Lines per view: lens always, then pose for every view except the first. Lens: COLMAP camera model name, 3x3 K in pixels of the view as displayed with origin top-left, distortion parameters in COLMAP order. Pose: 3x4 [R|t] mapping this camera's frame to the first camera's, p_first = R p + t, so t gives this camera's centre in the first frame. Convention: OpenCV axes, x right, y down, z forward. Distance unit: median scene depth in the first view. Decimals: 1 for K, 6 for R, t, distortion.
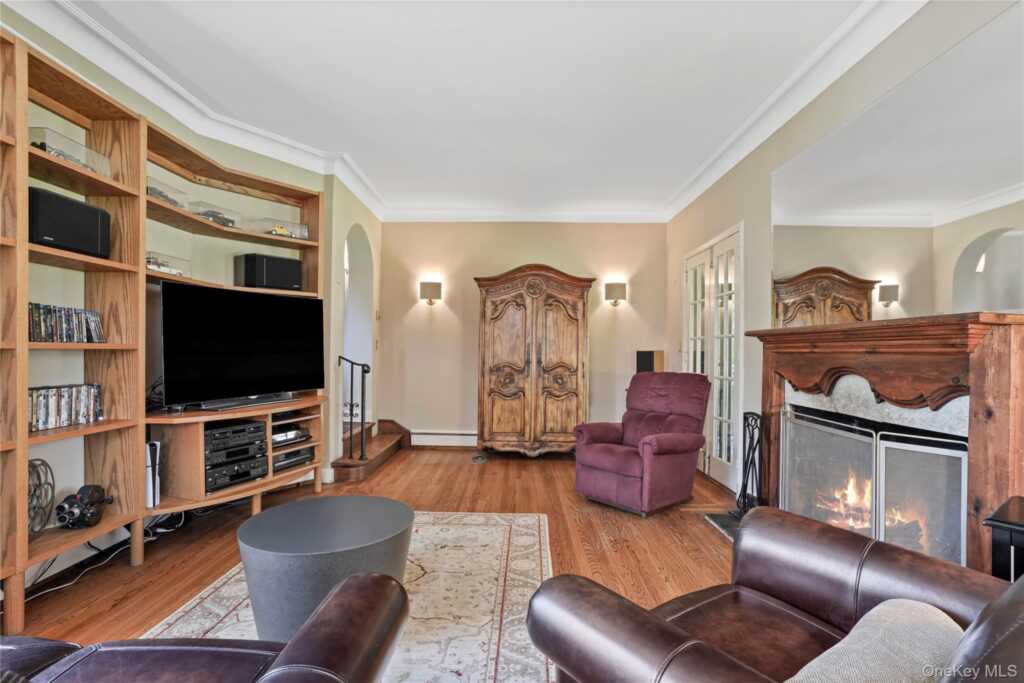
lens RADIAL K [[483.6, 0, 514.5], [0, 483.6, 347.7], [0, 0, 1]] dist [-0.018973, 0.003090]
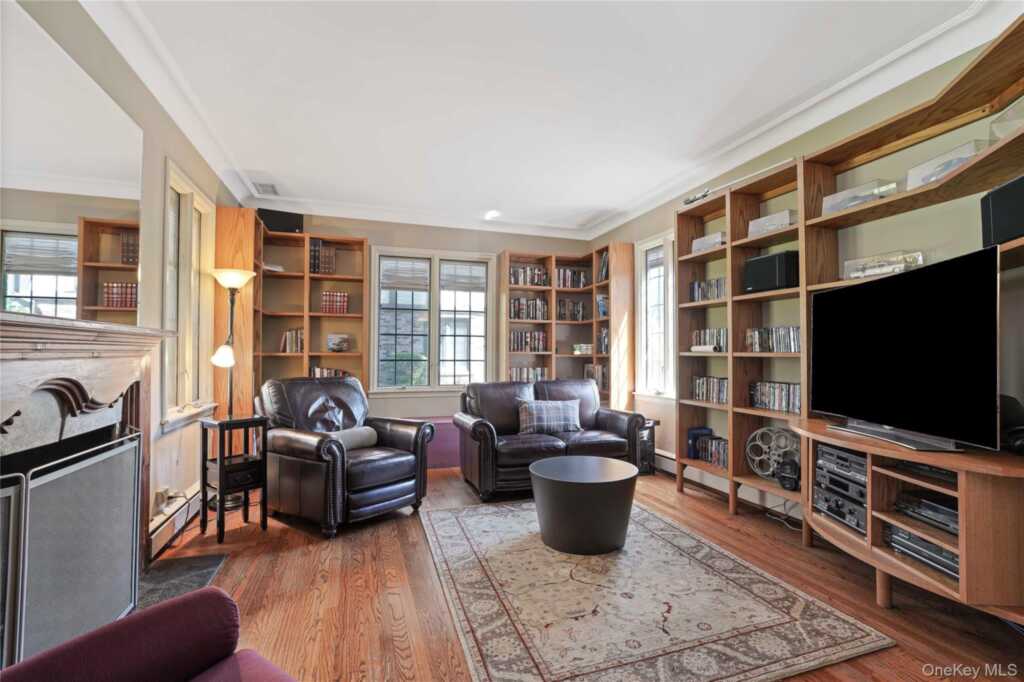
lens RADIAL K [[483.6, 0, 517.9], [0, 483.6, 340.0], [0, 0, 1]] dist [-0.018973, 0.003090]
pose [[-0.942676, -0.015790, -0.333334, 0.279189], [-0.008556, 0.999695, -0.023159, -0.008023], [0.333598, -0.018979, -0.942524, 2.007456]]
